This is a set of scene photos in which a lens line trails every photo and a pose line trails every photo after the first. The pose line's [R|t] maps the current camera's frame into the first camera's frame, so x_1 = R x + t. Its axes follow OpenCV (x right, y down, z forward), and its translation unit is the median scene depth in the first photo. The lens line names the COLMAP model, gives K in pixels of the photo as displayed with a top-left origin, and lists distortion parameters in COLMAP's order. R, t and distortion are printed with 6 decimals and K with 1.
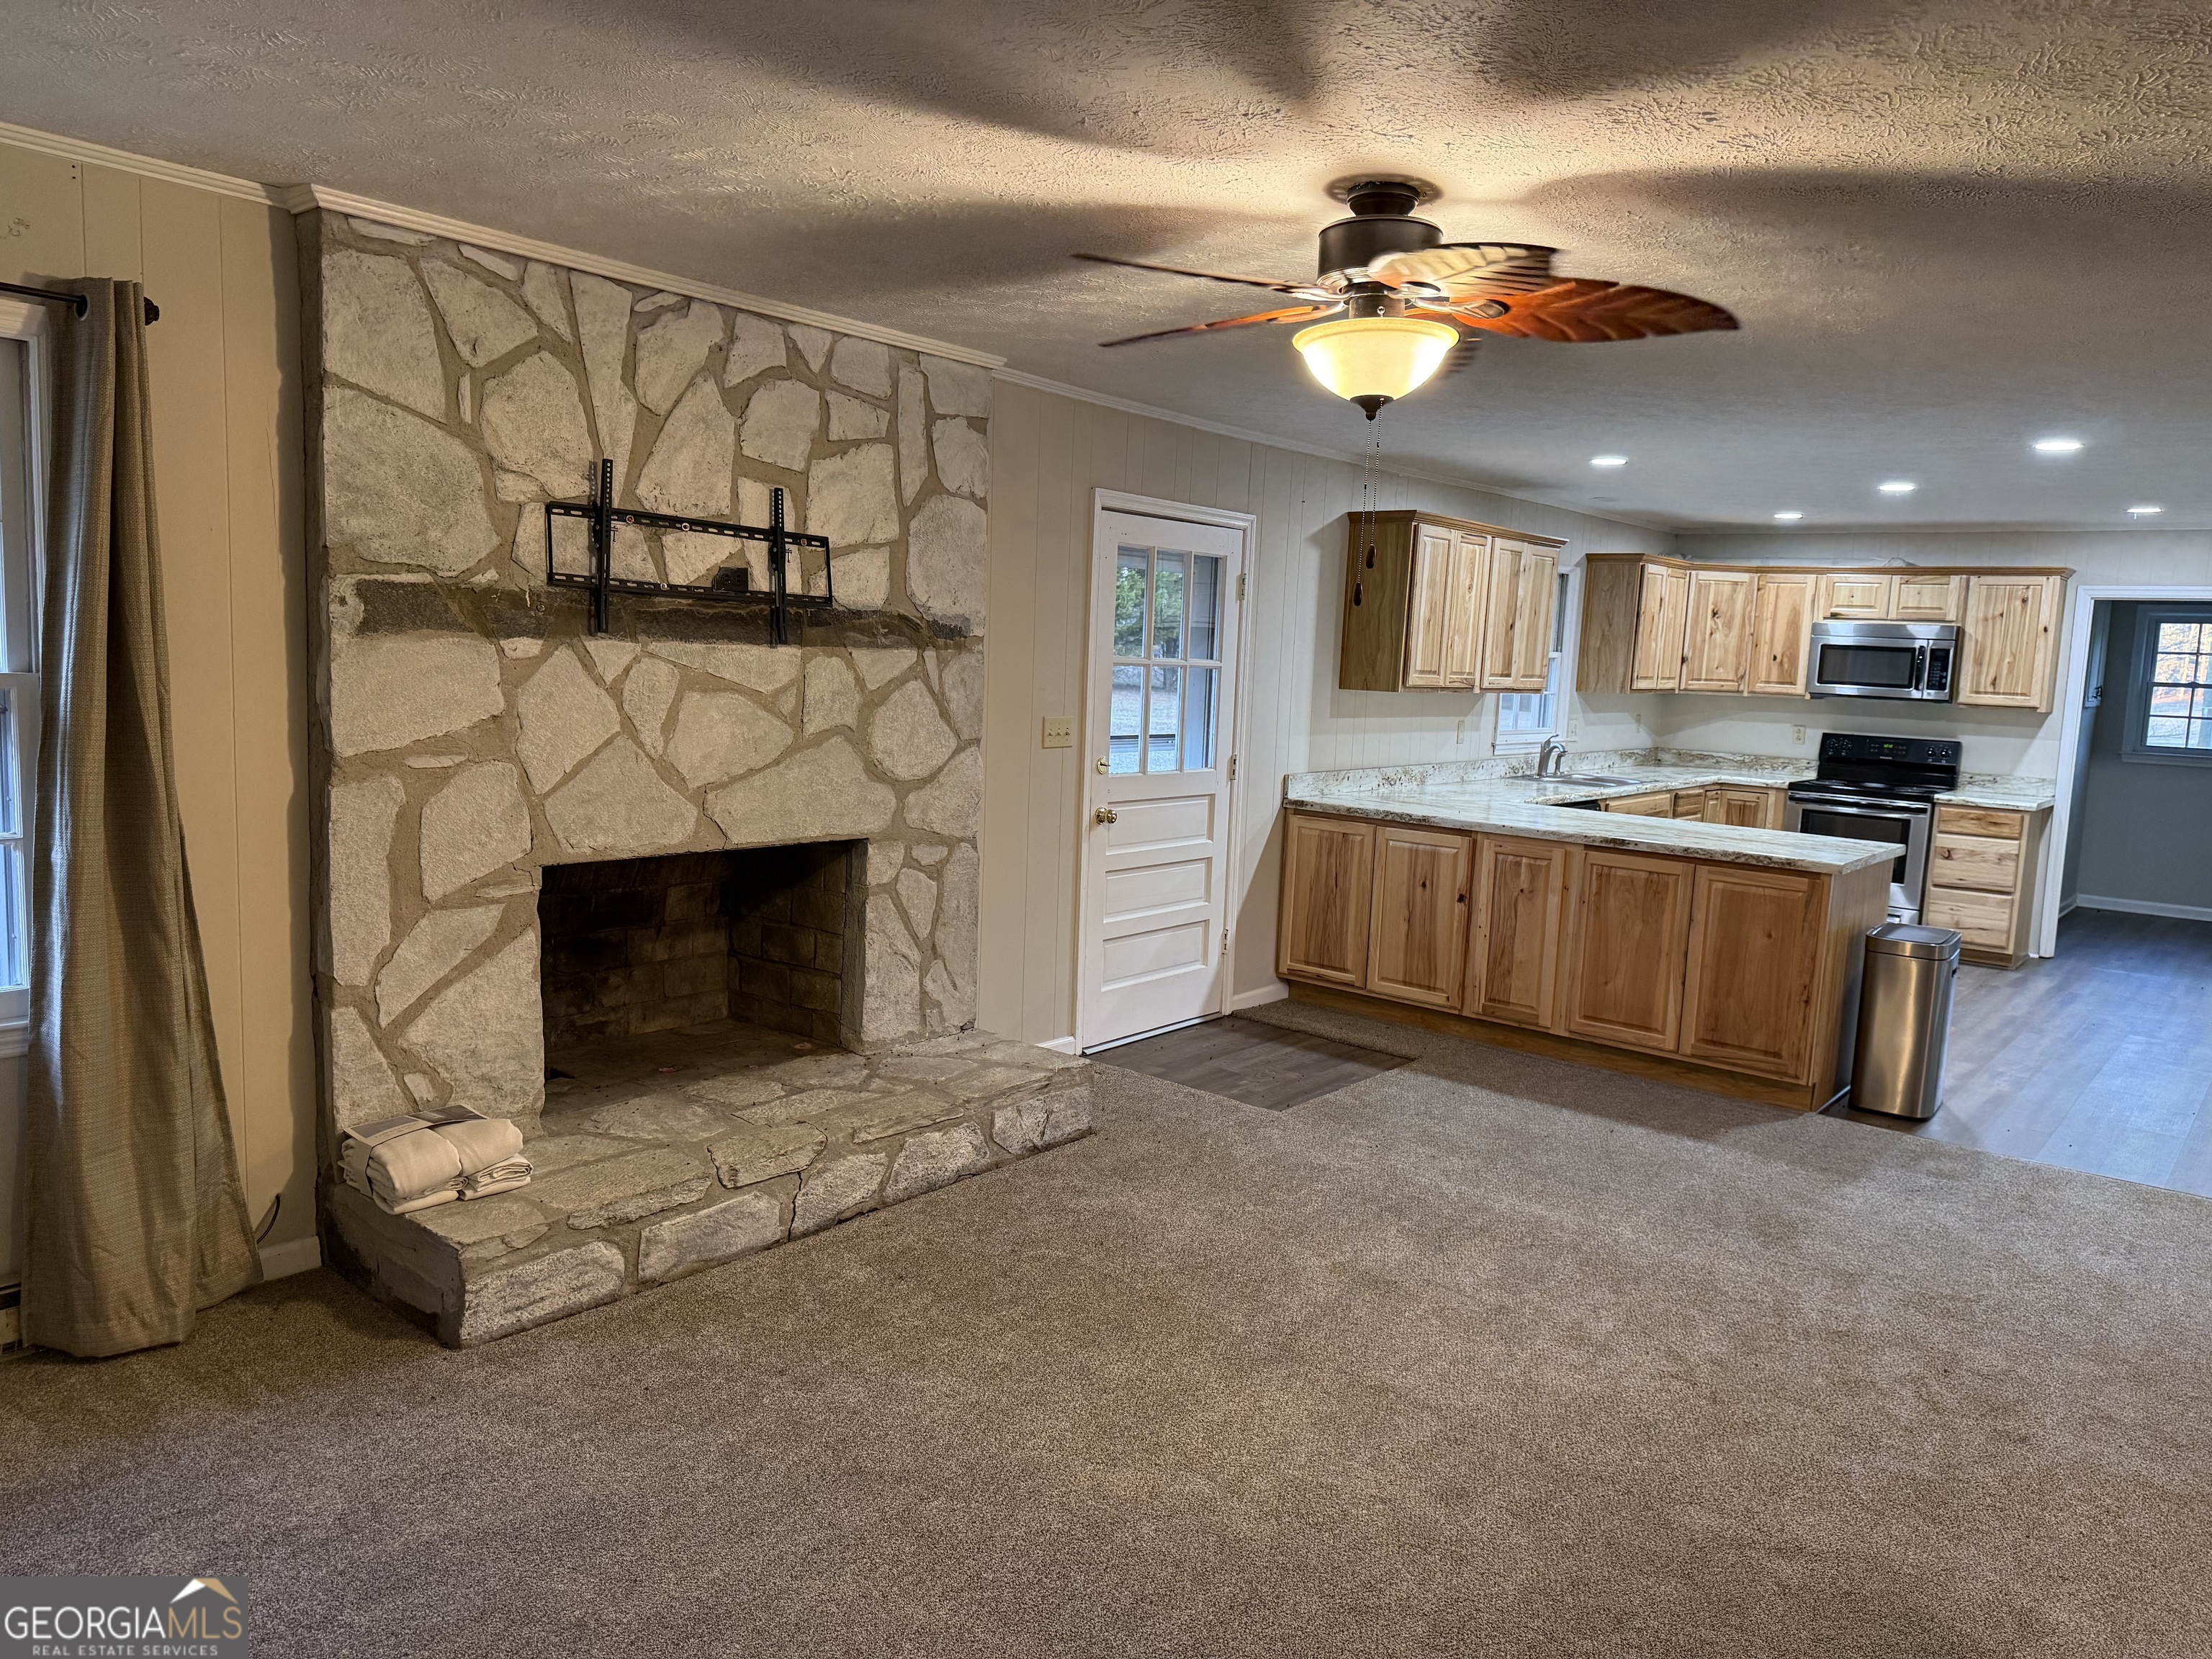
lens RADIAL K [[1562.9, 0, 1118.7], [0, 1562.9, 838.9], [0, 0, 1]] dist [0.174385, -0.352192]
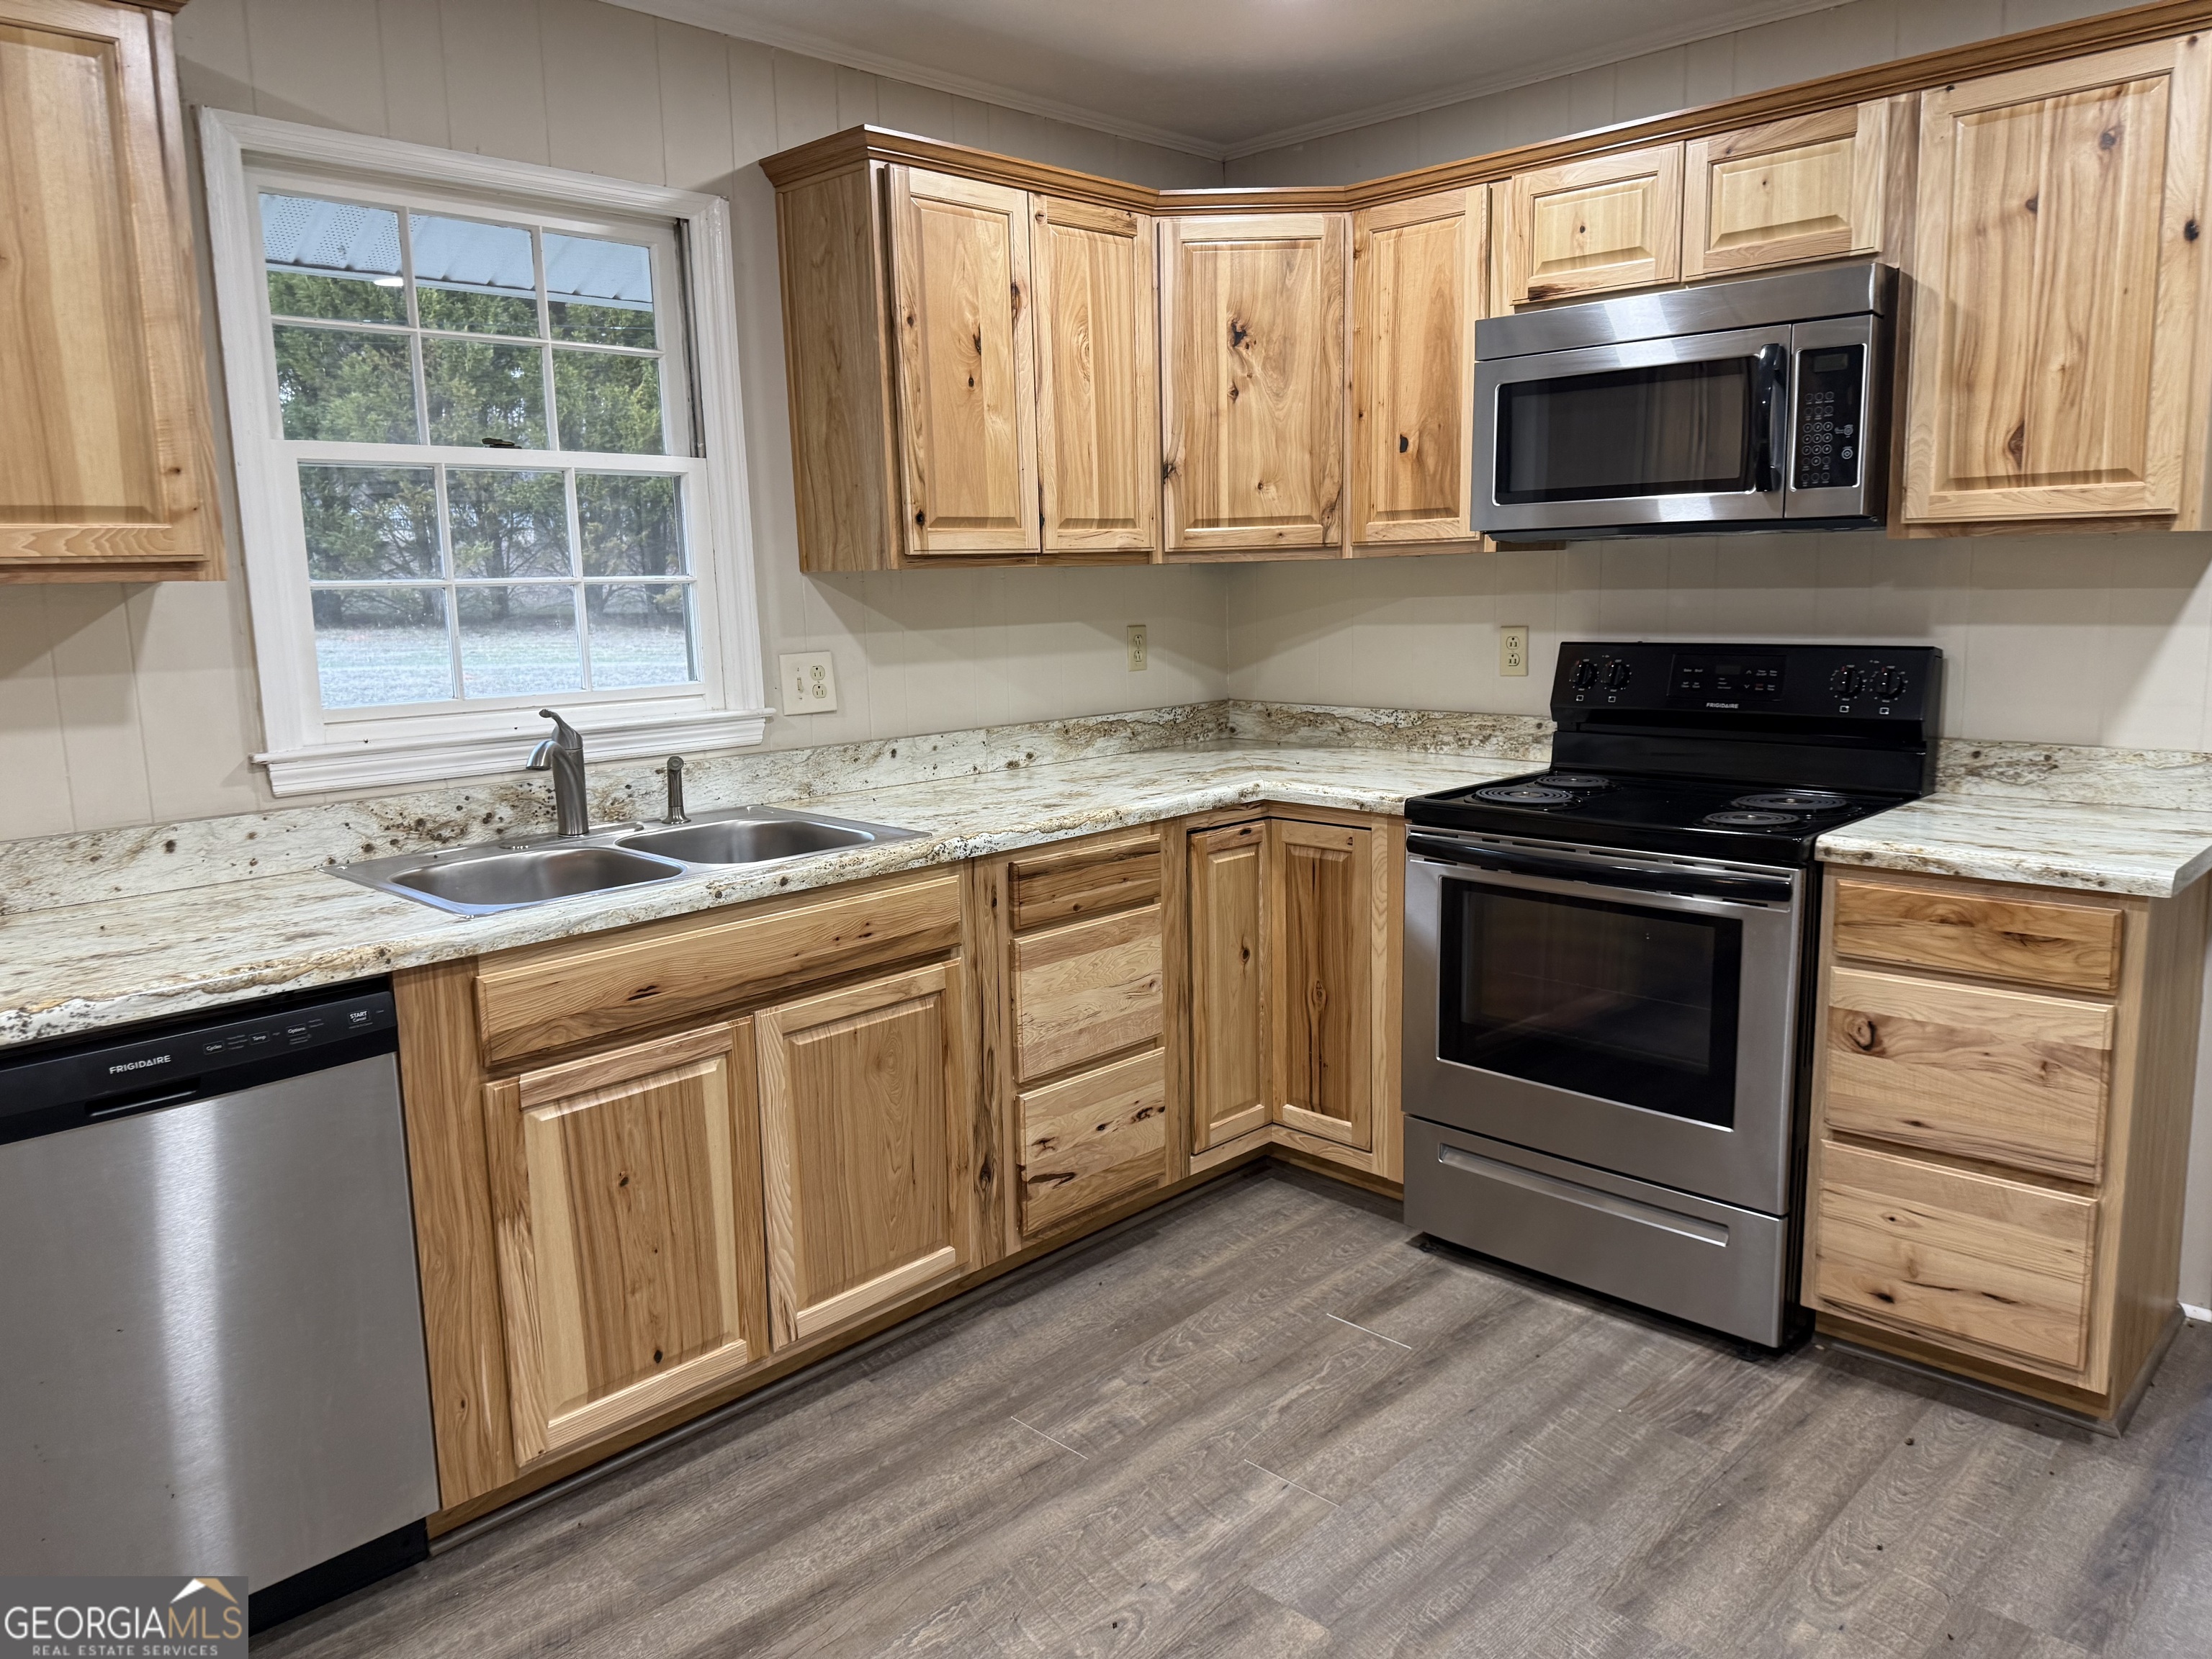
lens RADIAL K [[1602.0, 0, 1091.5], [0, 1602.0, 823.2], [0, 0, 1]] dist [0.152962, -0.231852]
pose [[0.993734, -0.052867, -0.098473, 0.739388], [0.056056, 0.997980, 0.029897, -0.085075], [0.096694, -0.035230, 0.994690, 1.239363]]
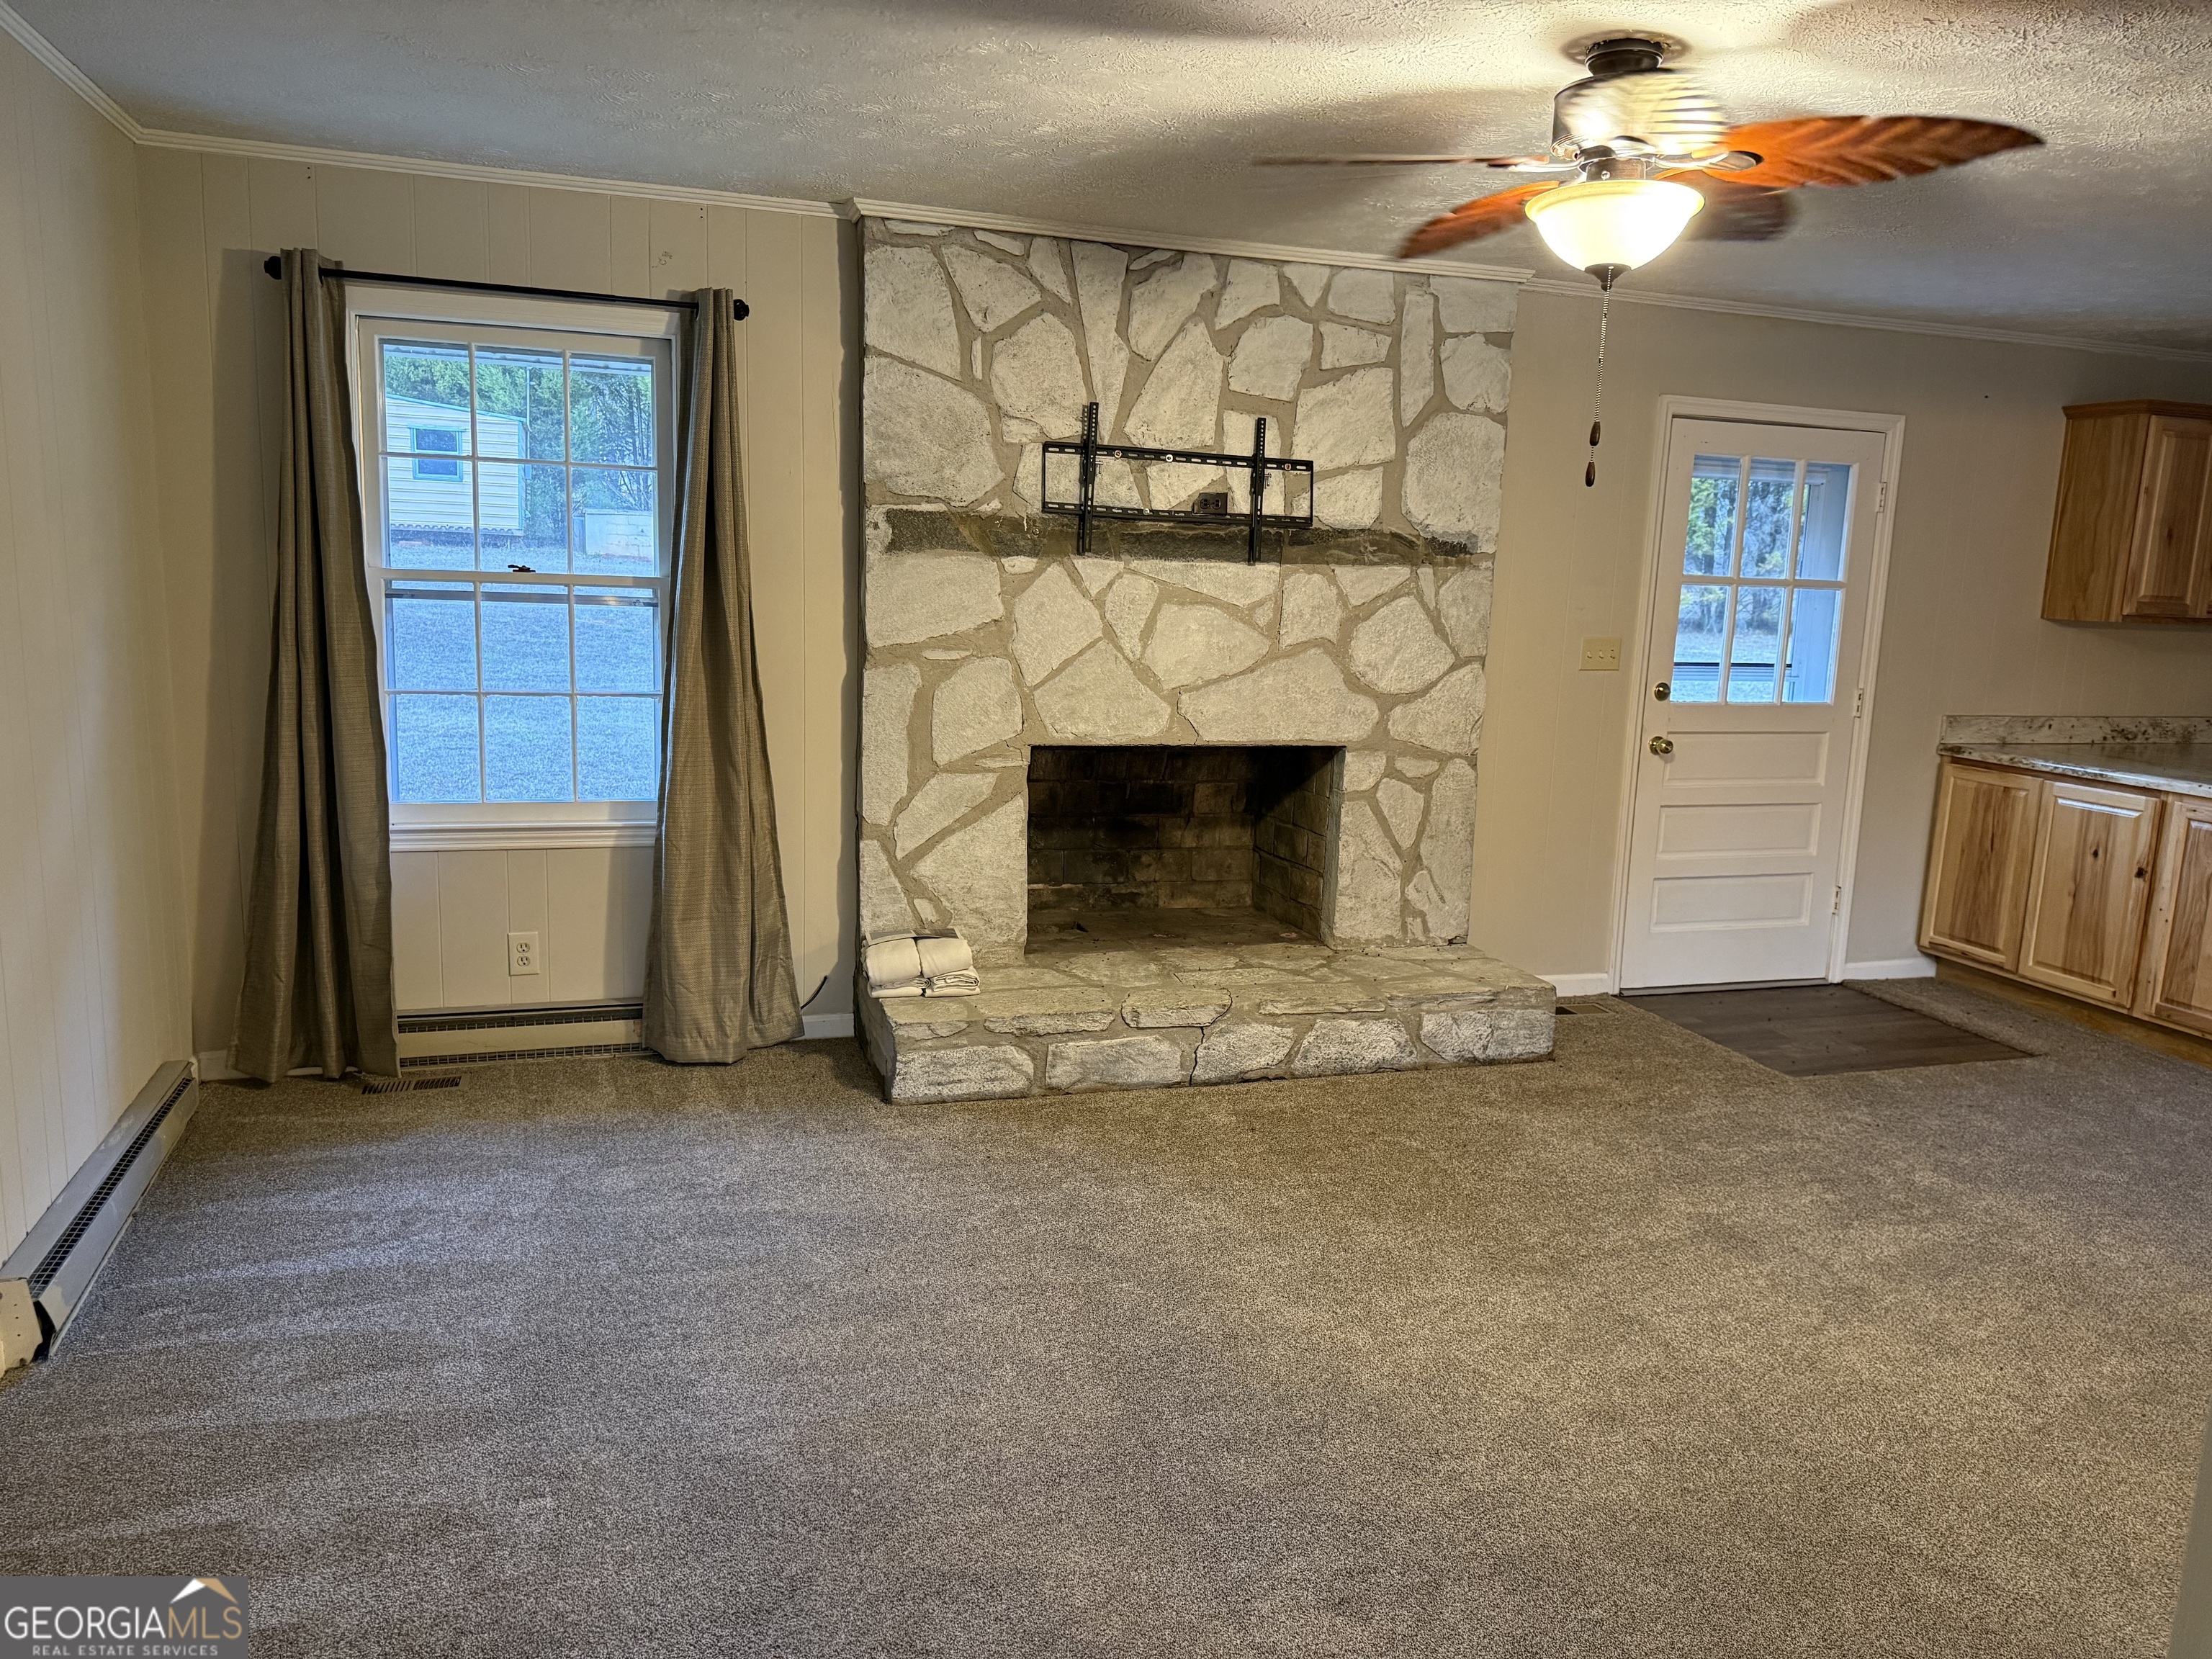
lens RADIAL K [[1542.3, 0, 1073.7], [0, 1542.3, 824.2], [0, 0, 1]] dist [0.196460, -0.294171]
pose [[0.838208, 0.077044, -0.539881, 0.256346], [-0.067869, 0.997011, 0.036907, 0.025923], [0.541111, 0.005705, 0.840932, 0.015489]]
